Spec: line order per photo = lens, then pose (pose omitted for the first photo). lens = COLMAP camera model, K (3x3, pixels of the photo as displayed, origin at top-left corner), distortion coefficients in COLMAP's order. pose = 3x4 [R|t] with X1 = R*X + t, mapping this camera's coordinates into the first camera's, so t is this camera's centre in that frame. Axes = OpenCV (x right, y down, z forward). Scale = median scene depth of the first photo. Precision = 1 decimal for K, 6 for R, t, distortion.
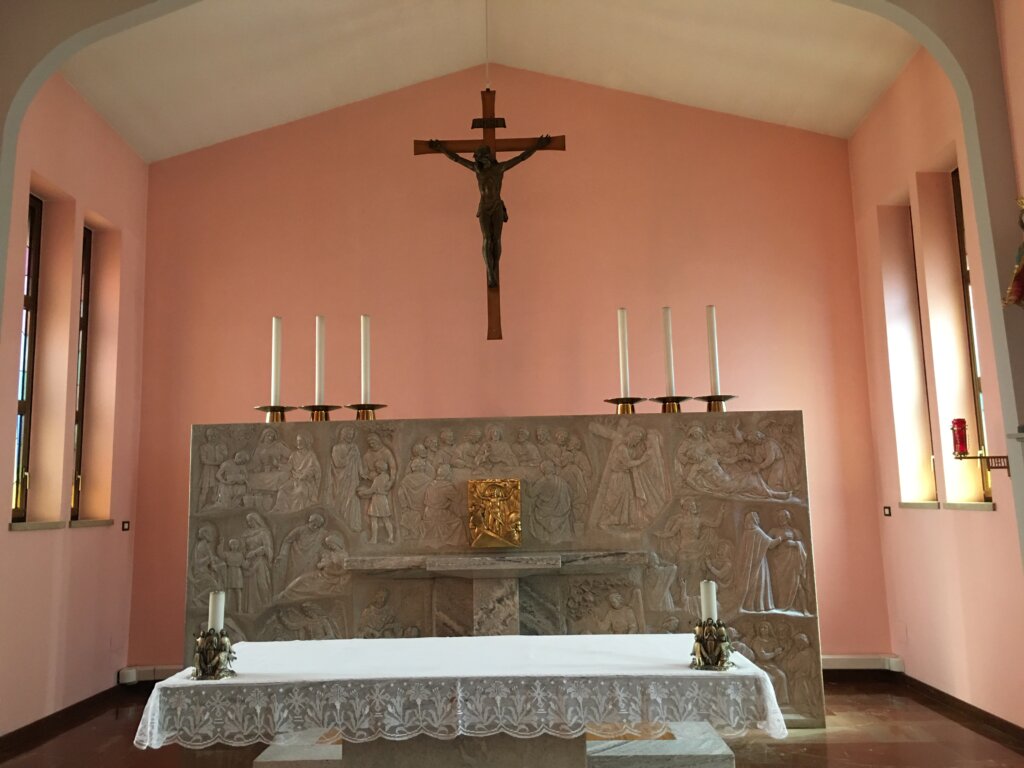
lens RADIAL K [[861.2, 0, 512.0], [0, 861.2, 384.0], [0, 0, 1]] dist [0.086822, -0.132092]
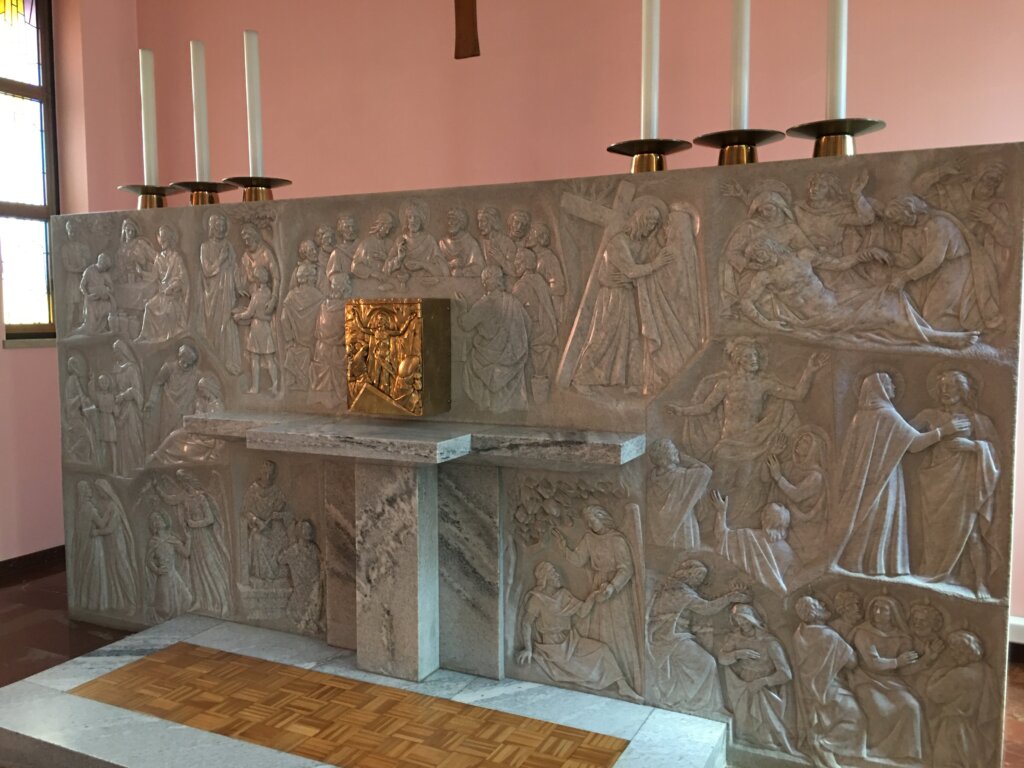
lens RADIAL K [[861.2, 0, 512.0], [0, 861.2, 384.0], [0, 0, 1]] dist [0.086822, -0.132092]
pose [[0.909909, 0.052077, -0.411525, 0.289958], [0.039112, 0.976897, 0.210103, 0.046833], [0.412959, -0.207271, 0.886850, 0.499573]]
